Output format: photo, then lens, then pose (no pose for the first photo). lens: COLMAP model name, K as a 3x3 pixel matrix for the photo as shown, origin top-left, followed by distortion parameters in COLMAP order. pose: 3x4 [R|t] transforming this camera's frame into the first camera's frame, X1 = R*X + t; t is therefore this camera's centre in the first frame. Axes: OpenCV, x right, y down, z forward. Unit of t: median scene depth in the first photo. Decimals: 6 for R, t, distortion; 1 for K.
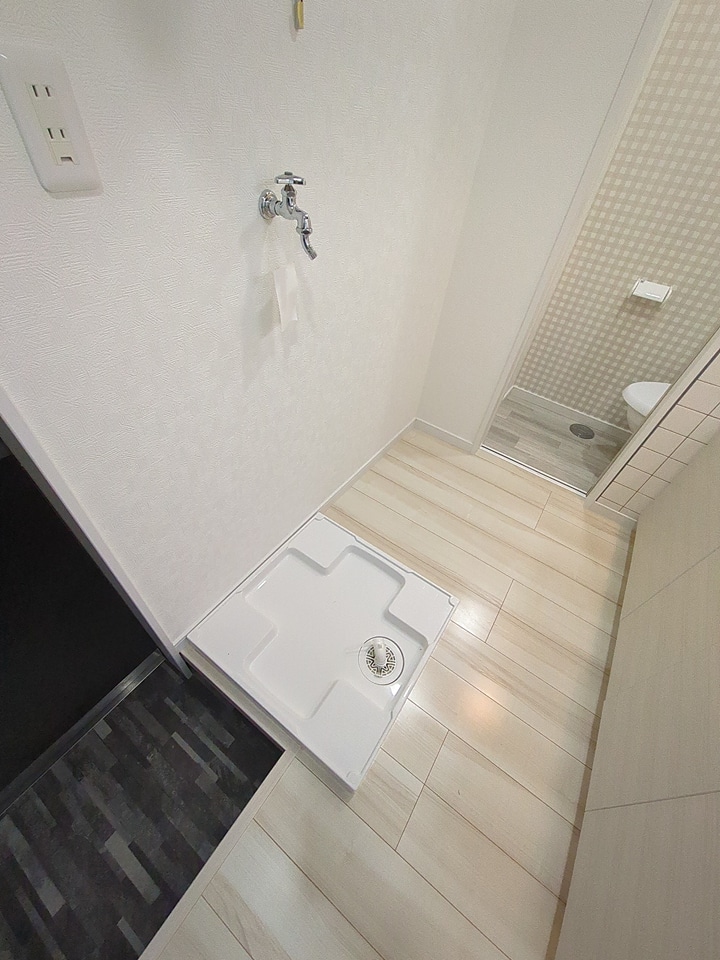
lens RADIAL K [[379.1, 0, 361.6], [0, 379.1, 478.2], [0, 0, 1]] dist [-0.001963, 0.001340]
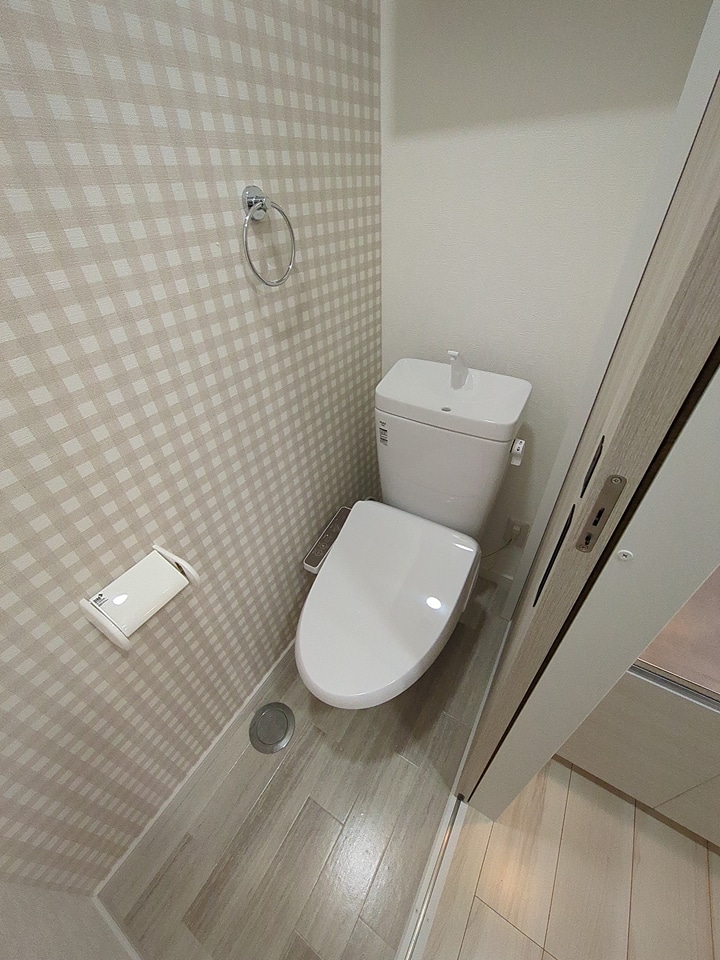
lens RADIAL K [[379.1, 0, 360.9], [0, 379.1, 479.9], [0, 0, 1]] dist [-0.001963, 0.001340]
pose [[-0.056231, -0.696049, 0.715789, 0.395812], [0.734163, 0.457042, 0.502112, -0.410264], [-0.676641, 0.553740, 0.485314, 0.429187]]
